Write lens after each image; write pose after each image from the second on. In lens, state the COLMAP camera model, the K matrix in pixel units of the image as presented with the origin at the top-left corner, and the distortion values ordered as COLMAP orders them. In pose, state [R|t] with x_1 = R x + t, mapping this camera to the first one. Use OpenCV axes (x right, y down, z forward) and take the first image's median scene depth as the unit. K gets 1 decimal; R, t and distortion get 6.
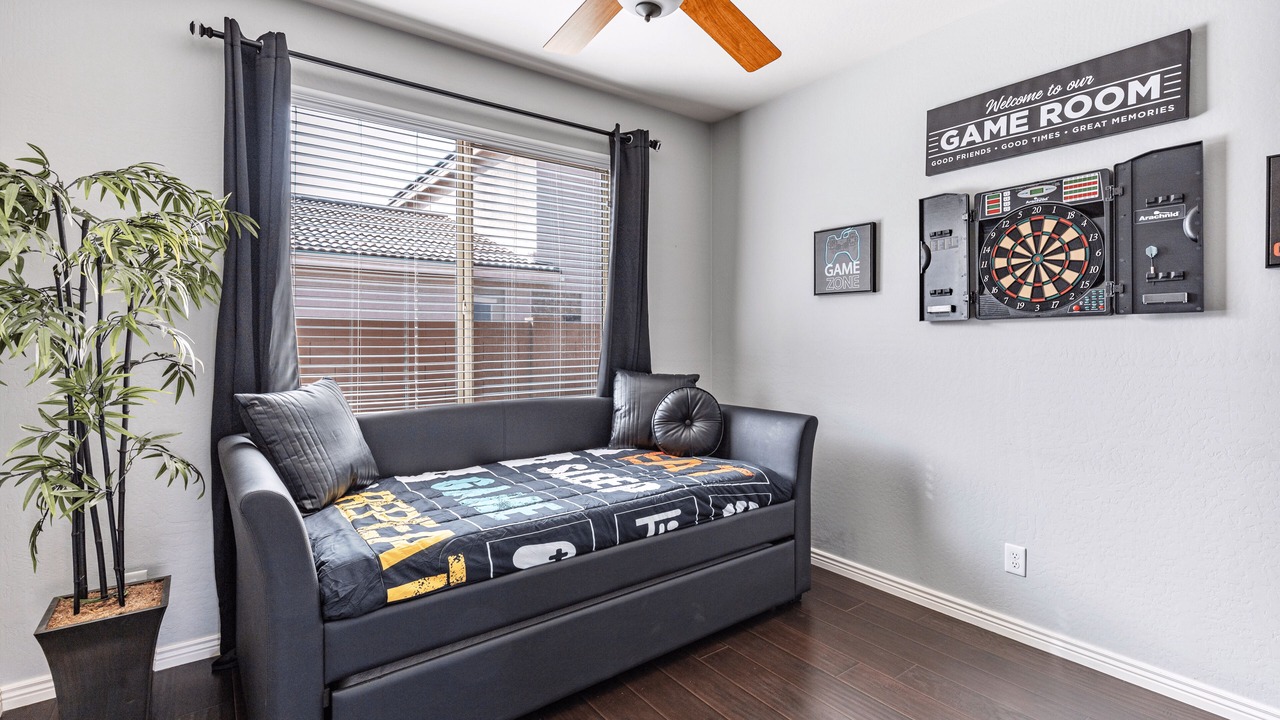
lens RADIAL K [[580.5, 0, 640.0], [0, 580.5, 360.0], [0, 0, 1]] dist [-0.001026, -0.000665]
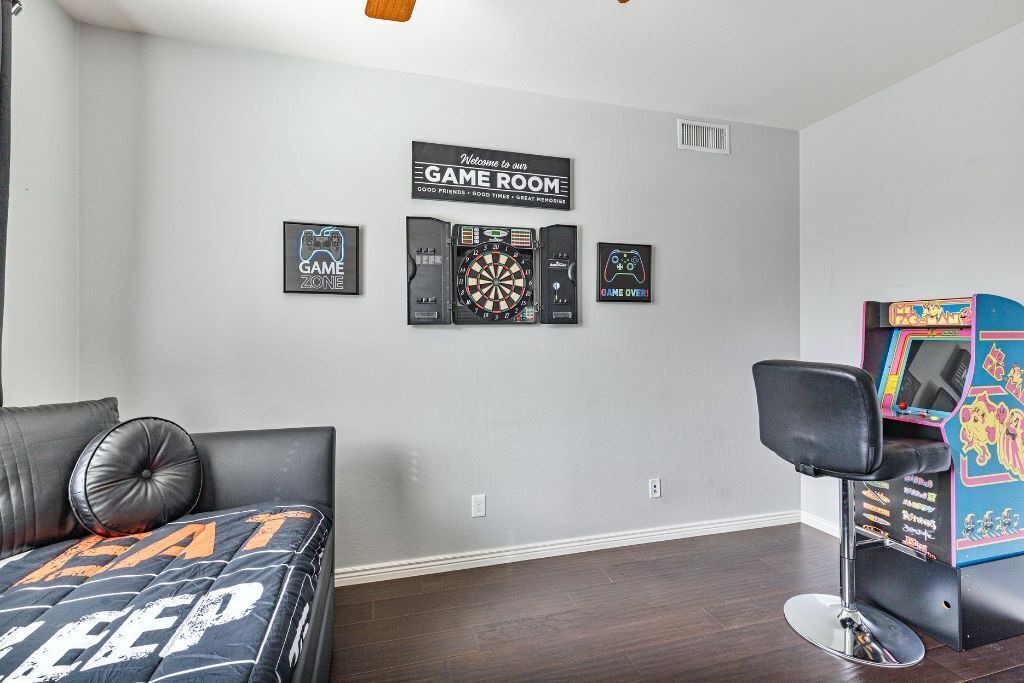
lens RADIAL K [[463.2, 0, 512.0], [0, 463.2, 341.5], [0, 0, 1]] dist [0.003430, 0.000497]
pose [[0.357220, -0.013616, 0.933921, -0.328558], [0.036893, 0.999319, 0.000458, -0.031442], [-0.933291, 0.034291, 0.357479, 0.565758]]
